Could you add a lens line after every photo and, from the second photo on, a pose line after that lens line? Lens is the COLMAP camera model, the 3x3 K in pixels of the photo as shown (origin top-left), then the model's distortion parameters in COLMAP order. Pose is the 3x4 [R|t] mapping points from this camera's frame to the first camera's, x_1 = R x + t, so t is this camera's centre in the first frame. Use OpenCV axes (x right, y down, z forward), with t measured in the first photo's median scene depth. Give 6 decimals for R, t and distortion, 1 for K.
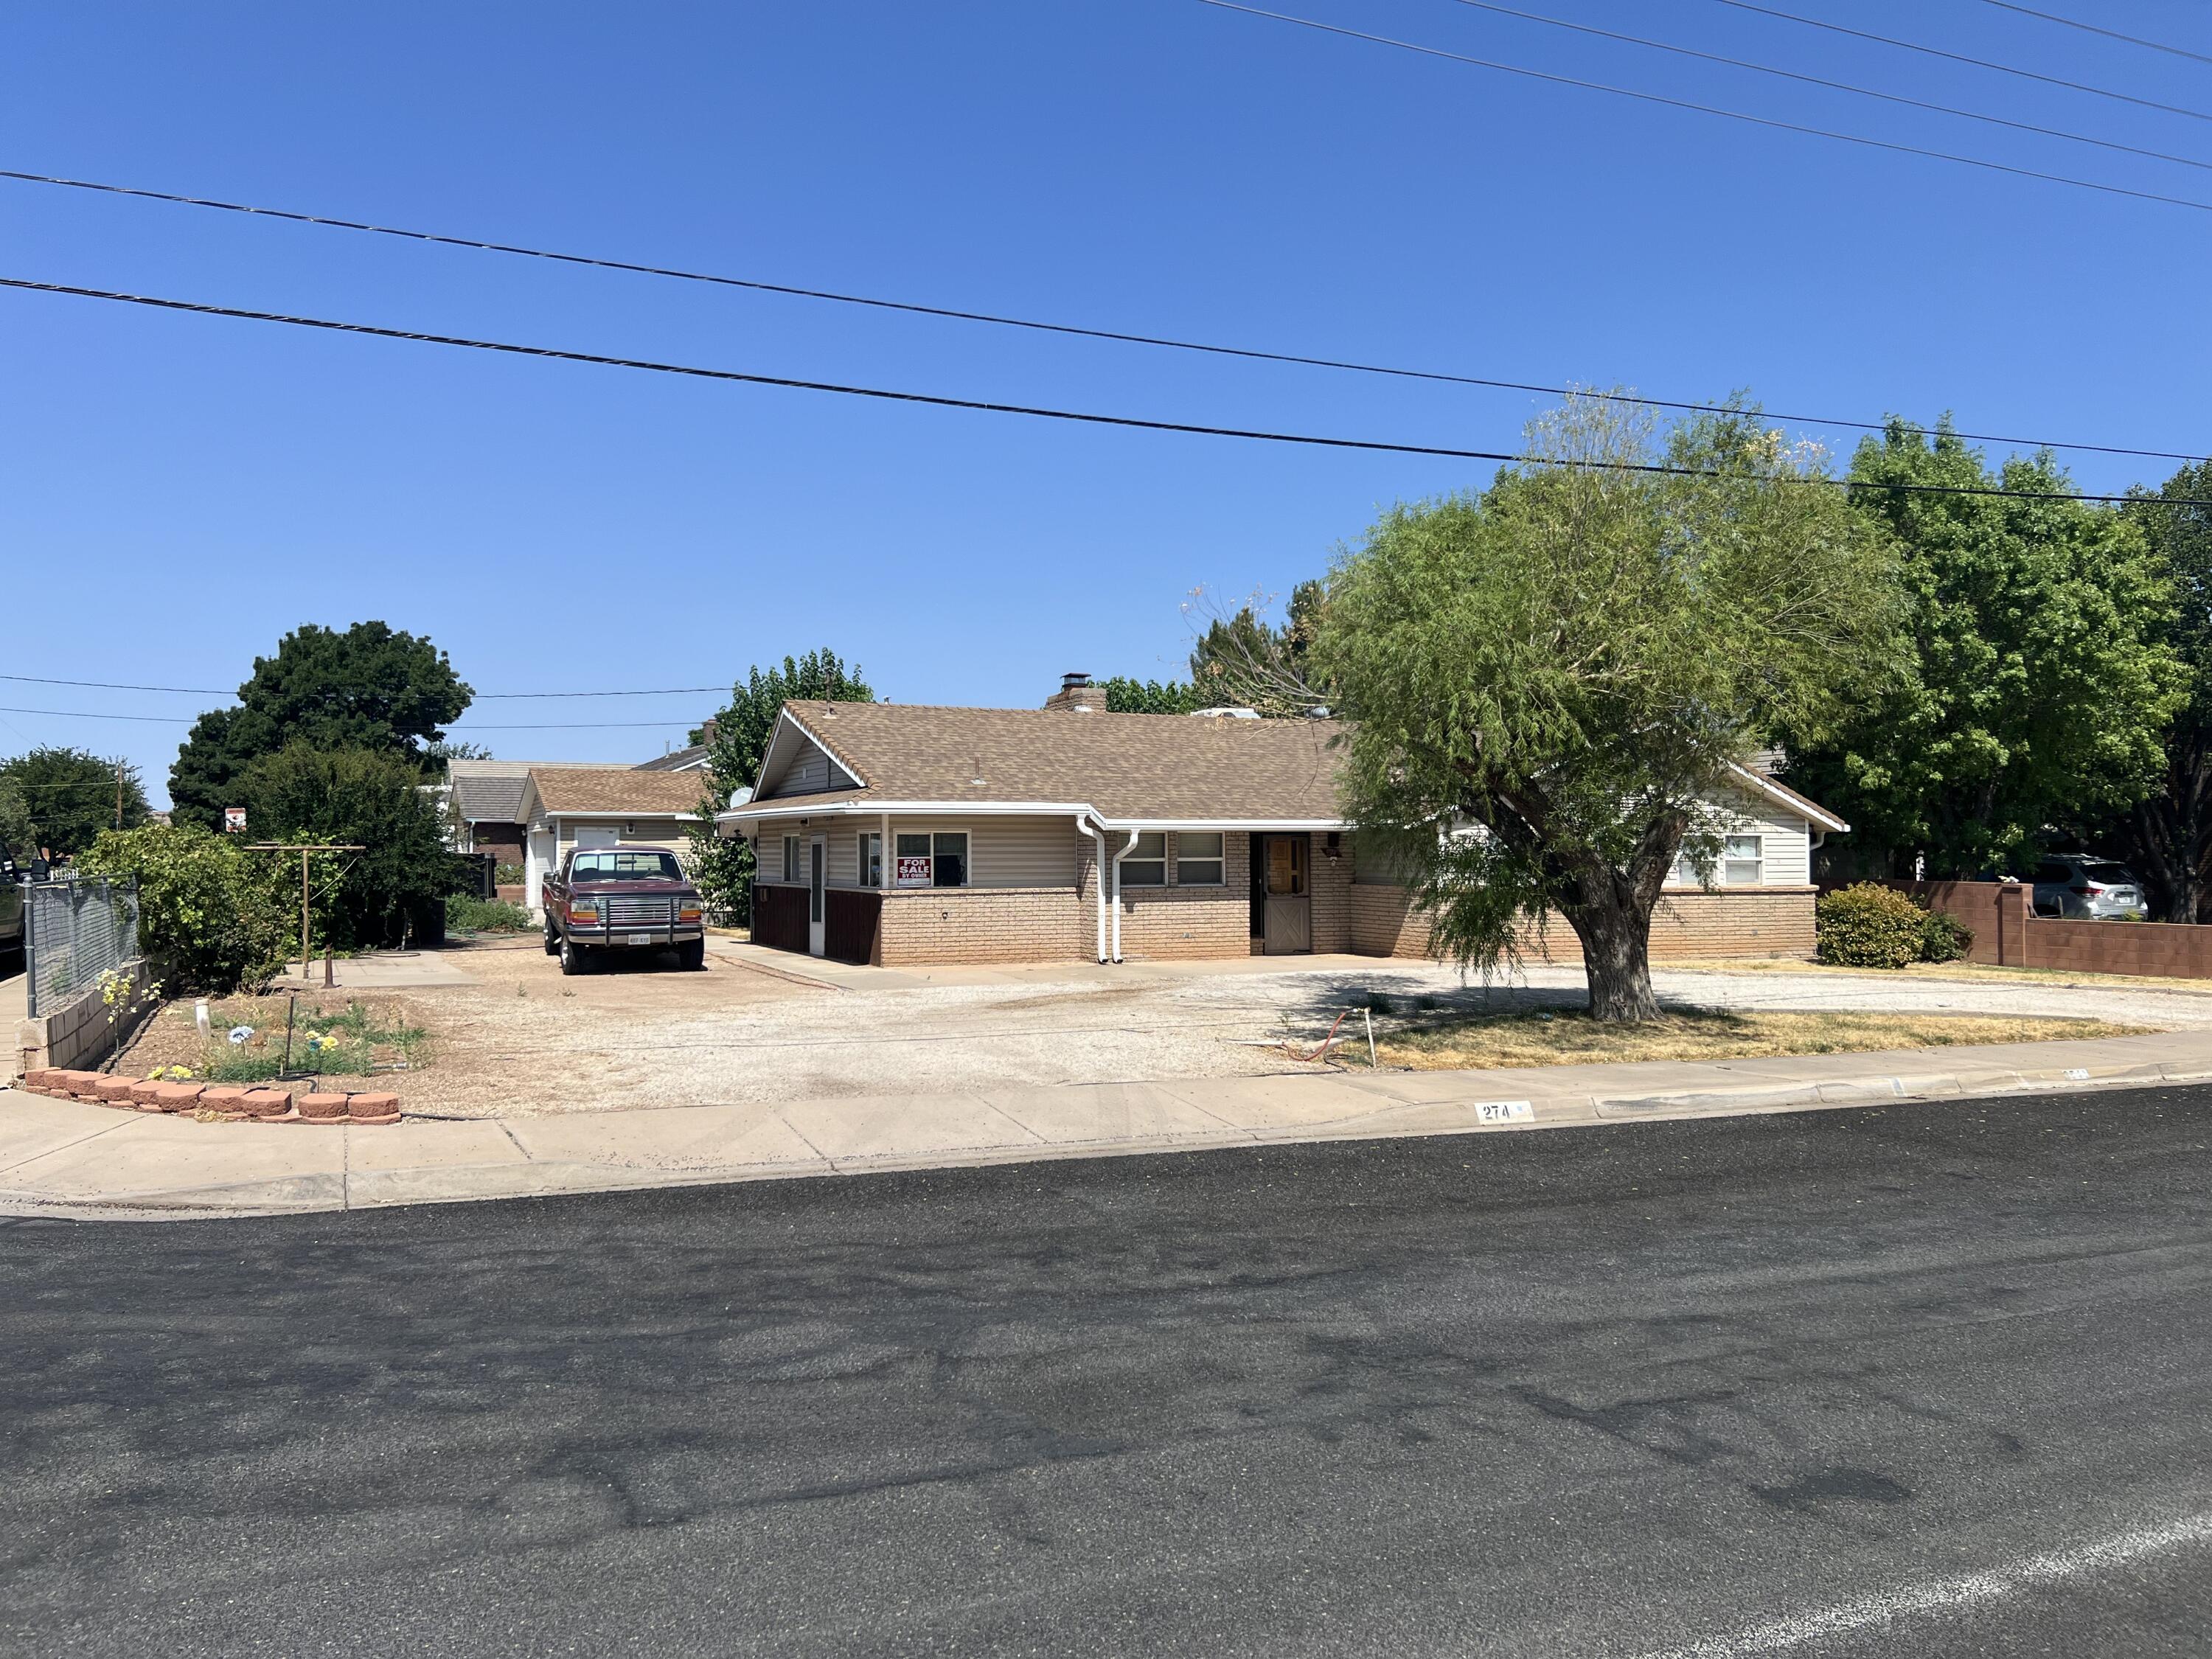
lens RADIAL K [[1678.7, 0, 1100.8], [0, 1678.7, 832.3], [0, 0, 1]] dist [0.042413, -0.009136]
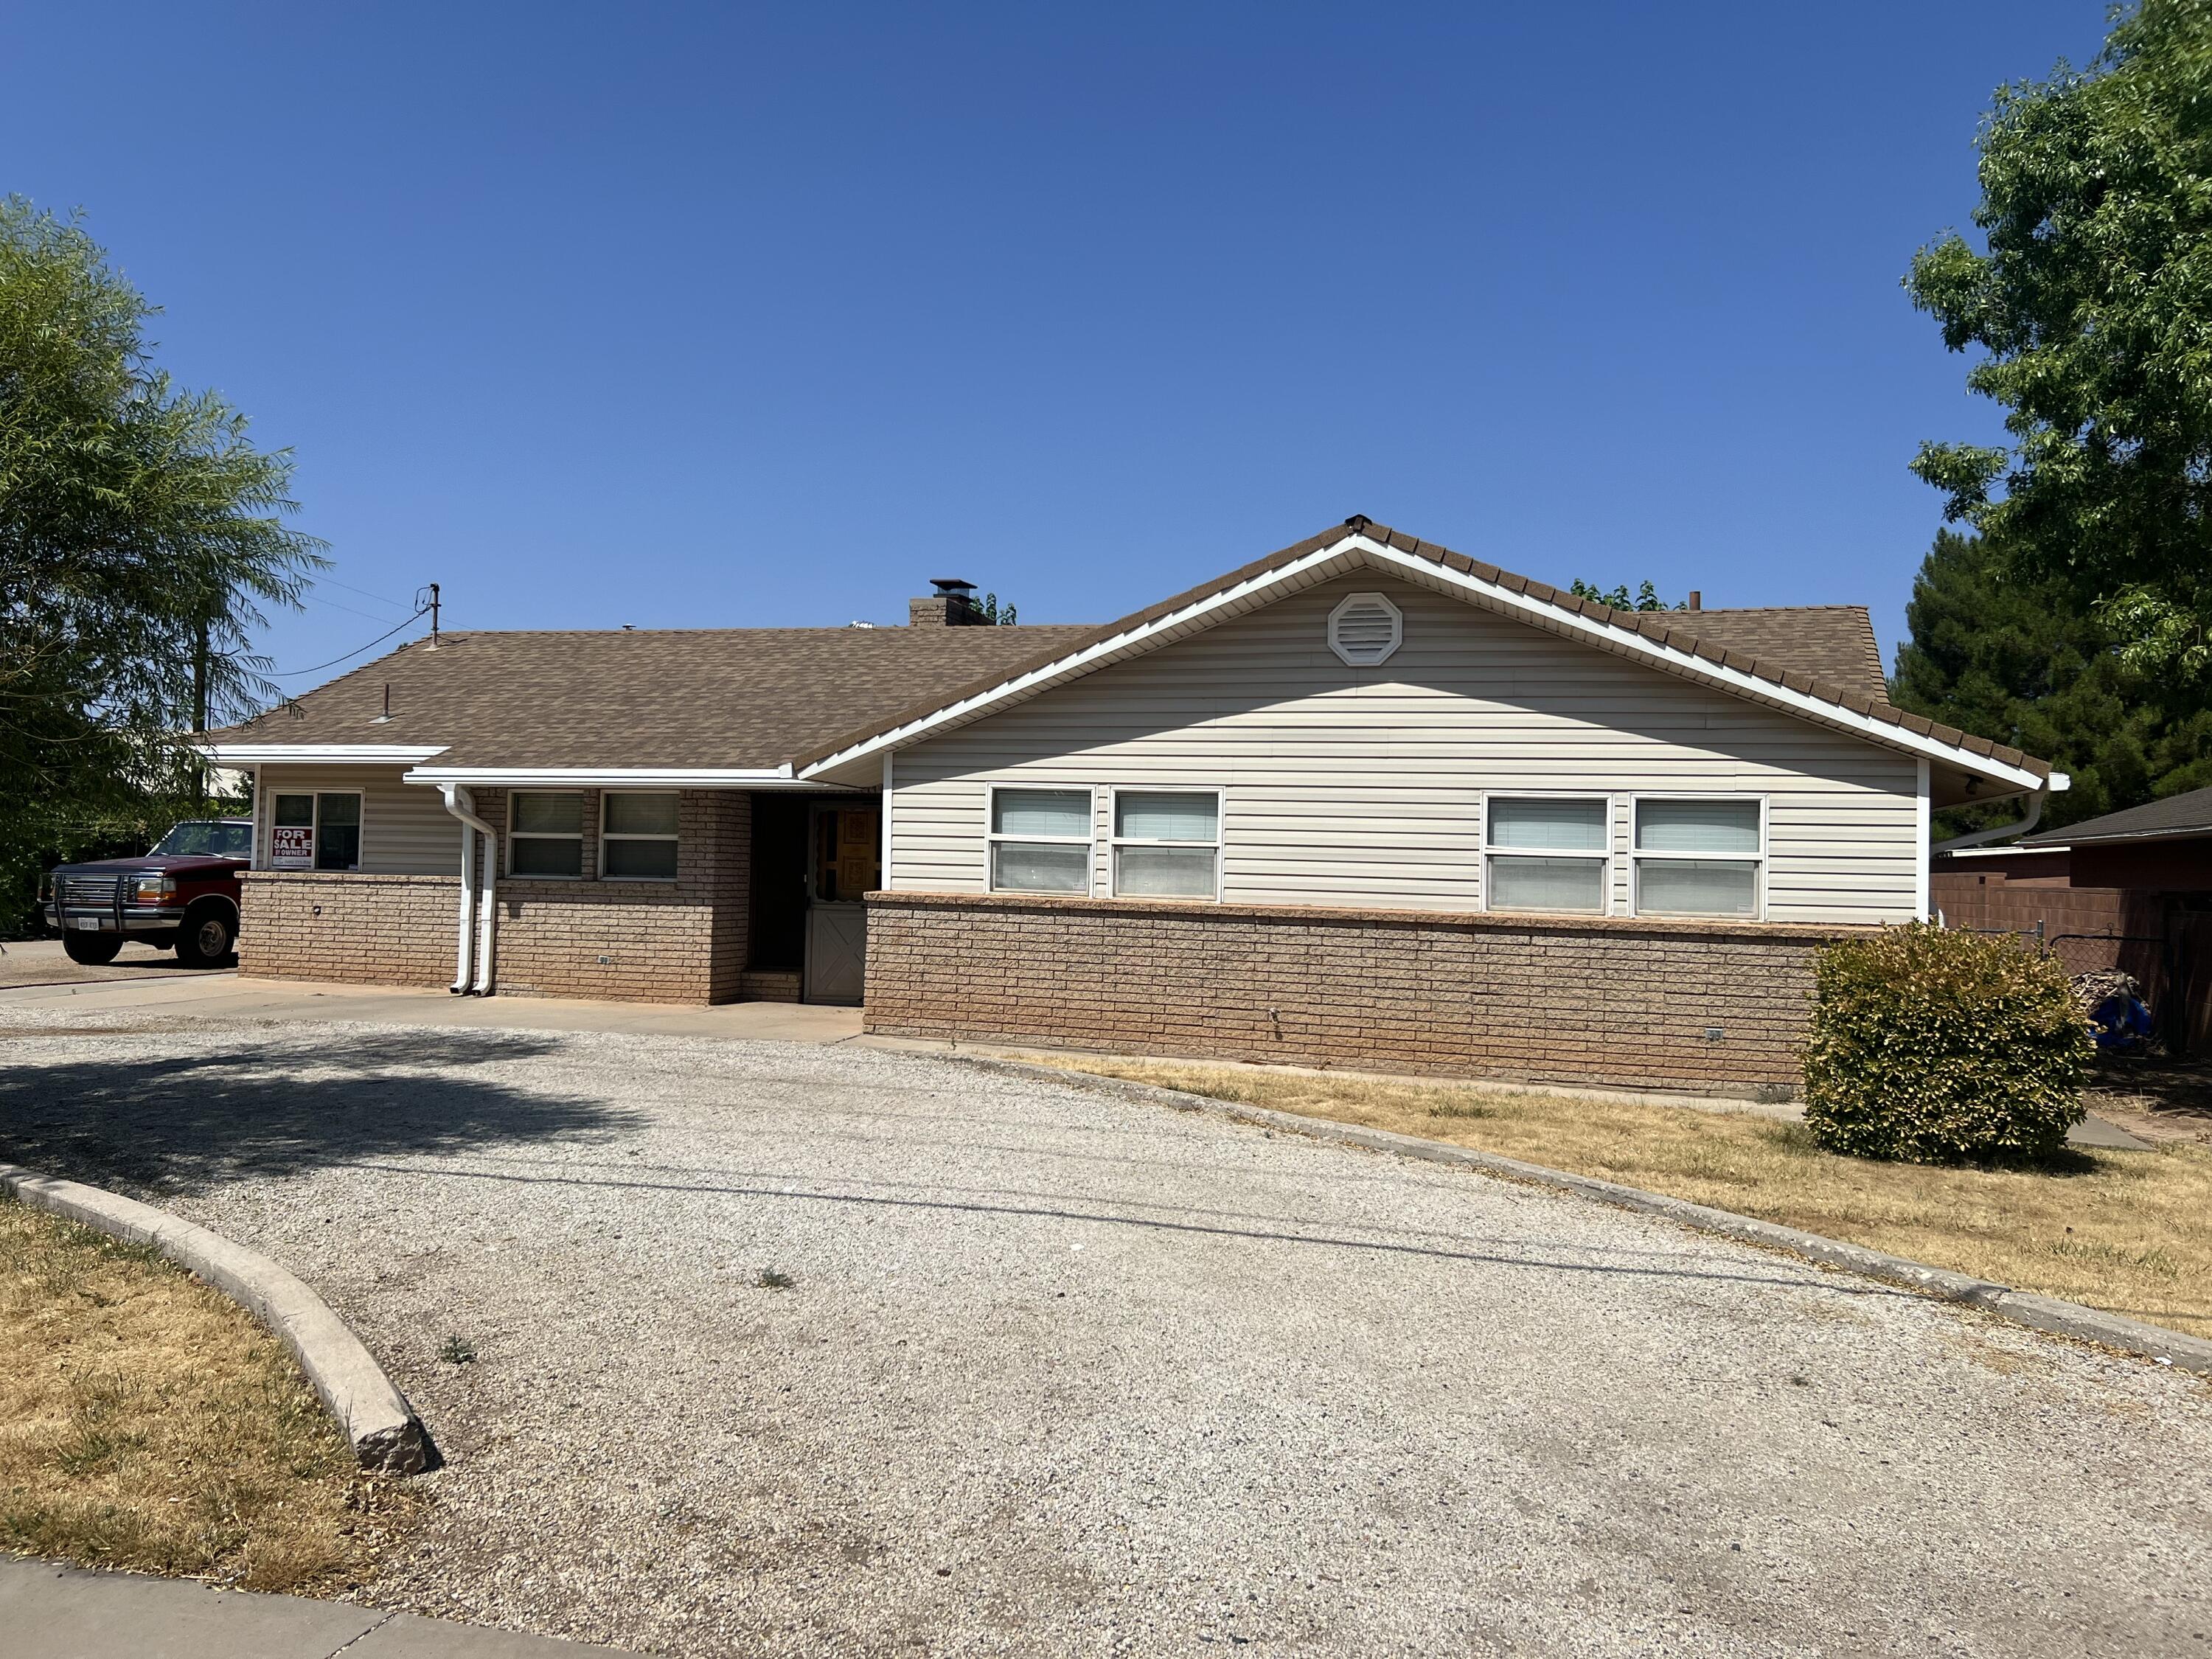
lens RADIAL K [[1678.7, 0, 1108.6], [0, 1678.7, 820.4], [0, 0, 1]] dist [0.042413, -0.009136]
pose [[0.767966, 0.000616, -0.640491, 0.589297], [-0.016013, 0.999705, -0.018238, 0.018777], [0.640291, 0.024263, 0.767749, 0.642140]]
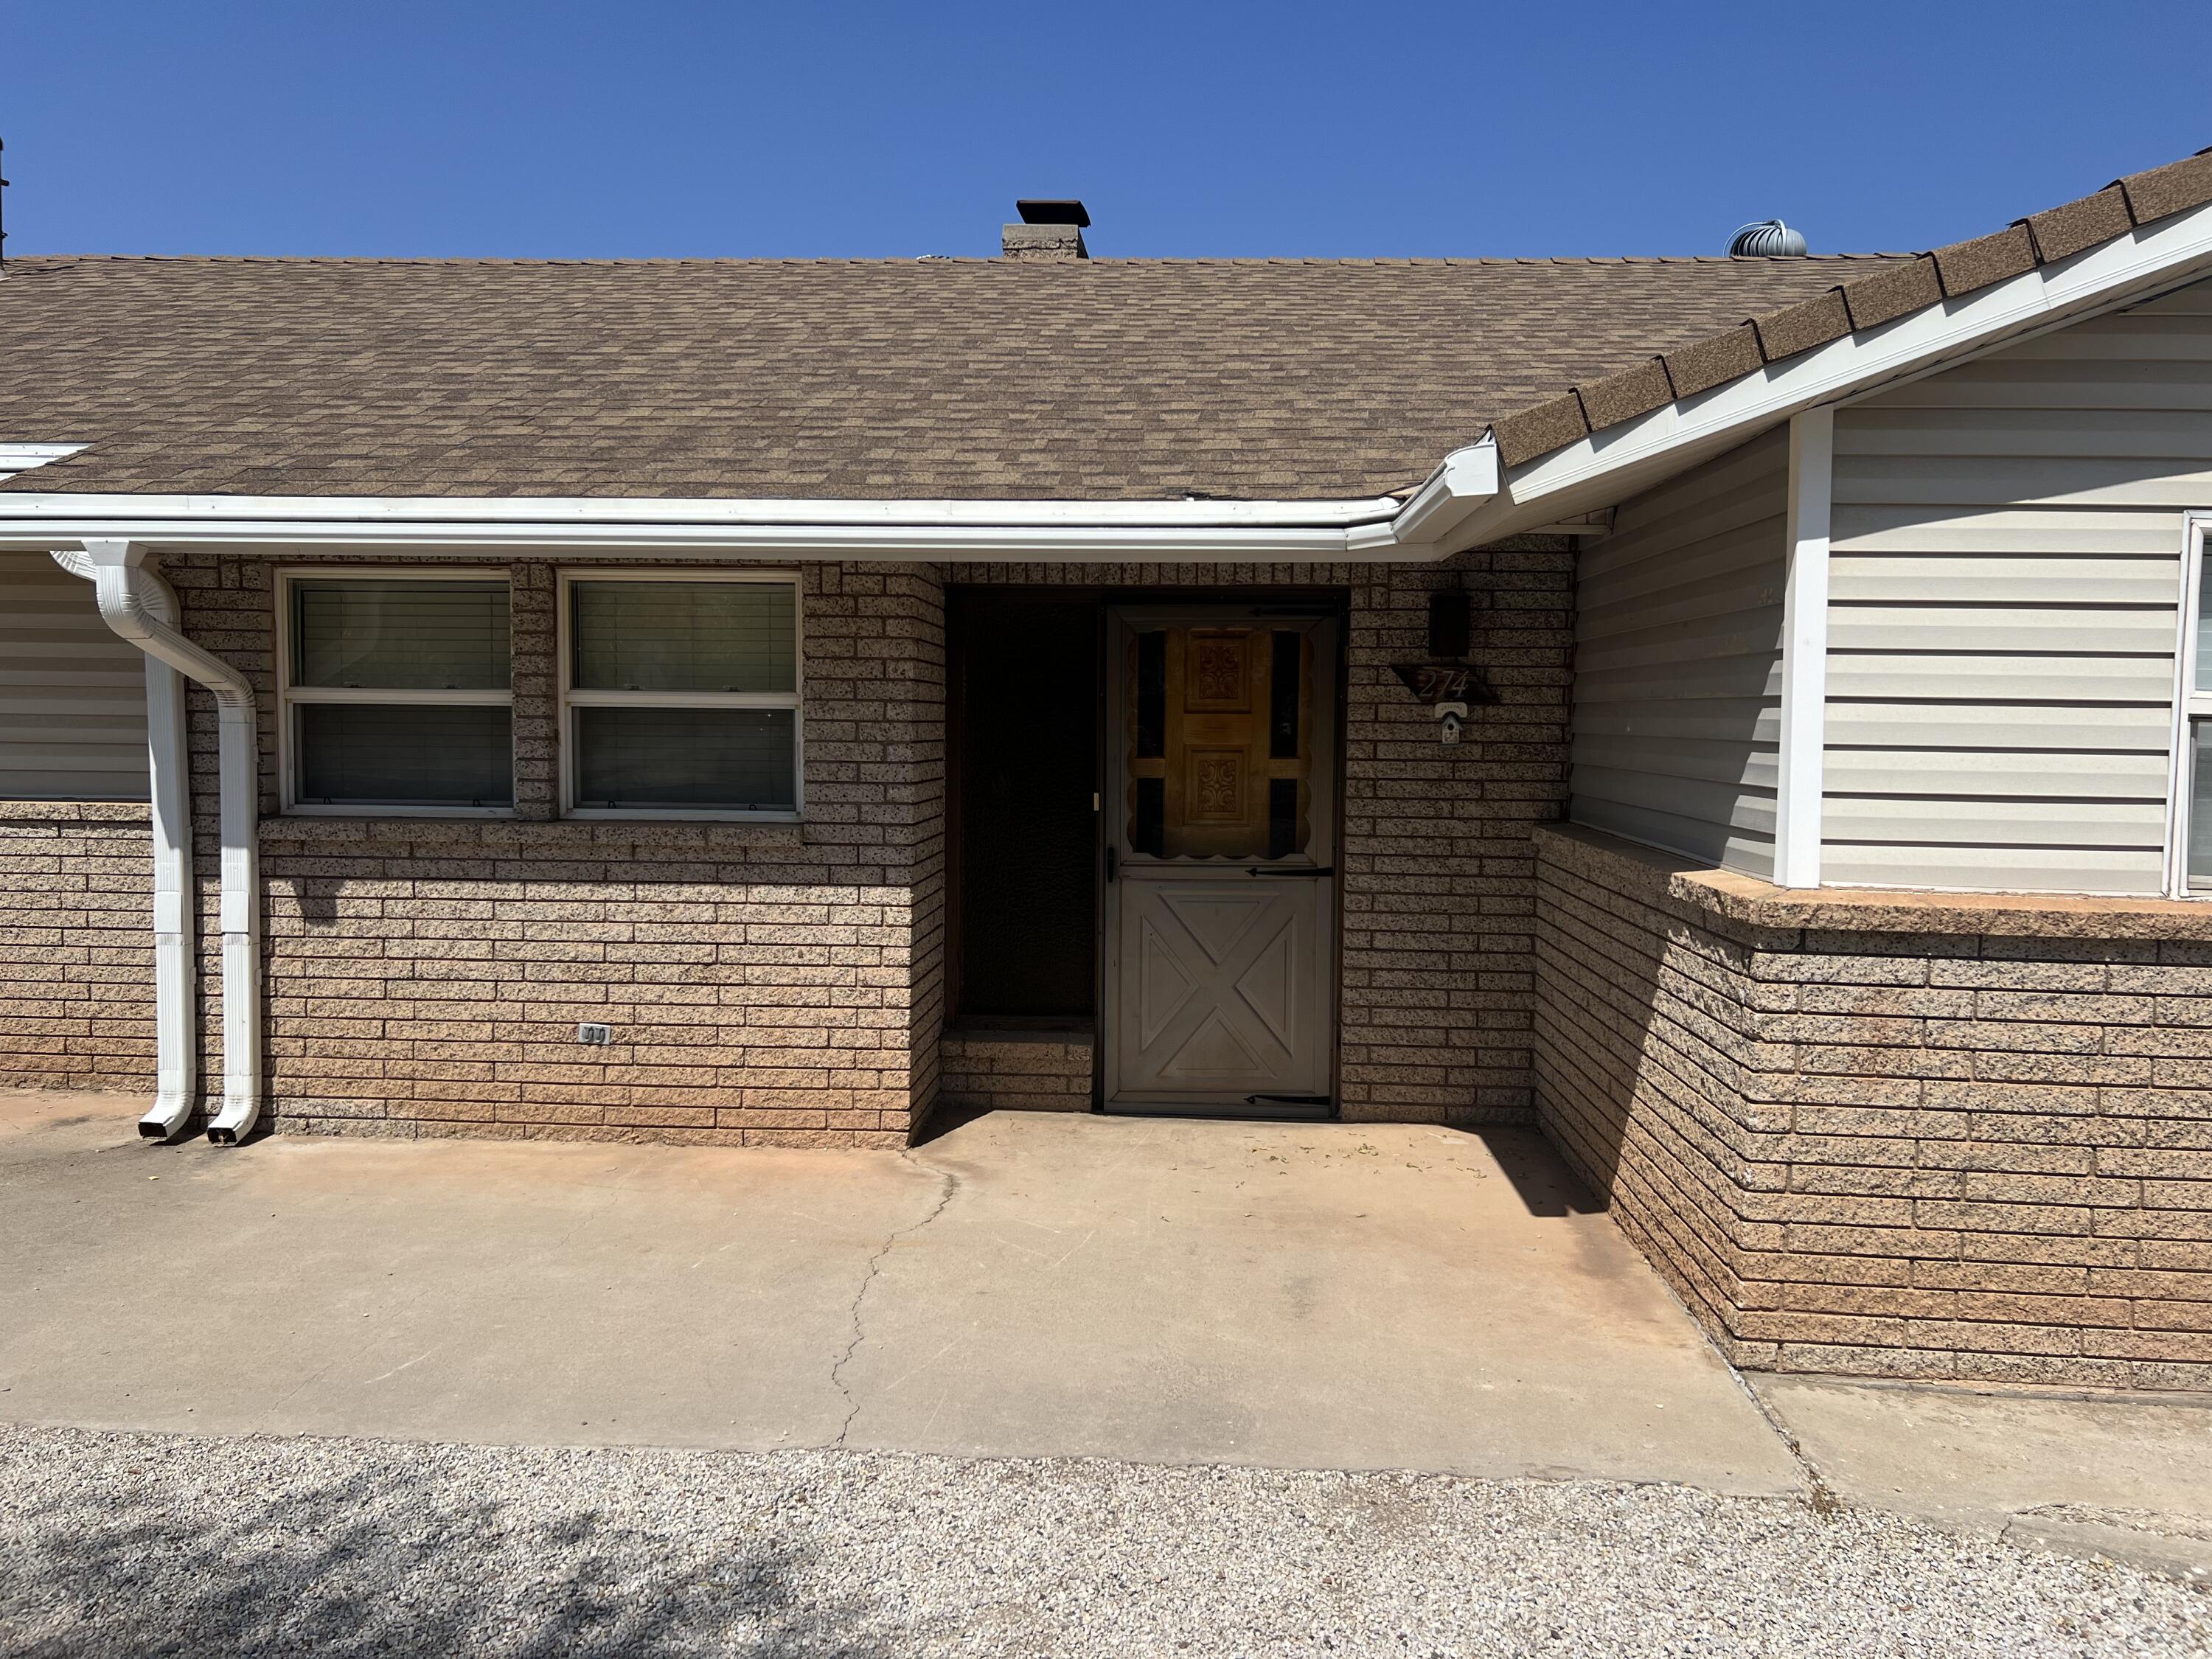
lens RADIAL K [[1678.7, 0, 1109.3], [0, 1678.7, 832.2], [0, 0, 1]] dist [0.042413, -0.009136]
pose [[0.880763, 0.046495, -0.471268, 0.219448], [-0.010029, 0.996777, 0.079598, 0.015427], [0.473450, -0.065381, 0.878391, 0.833232]]
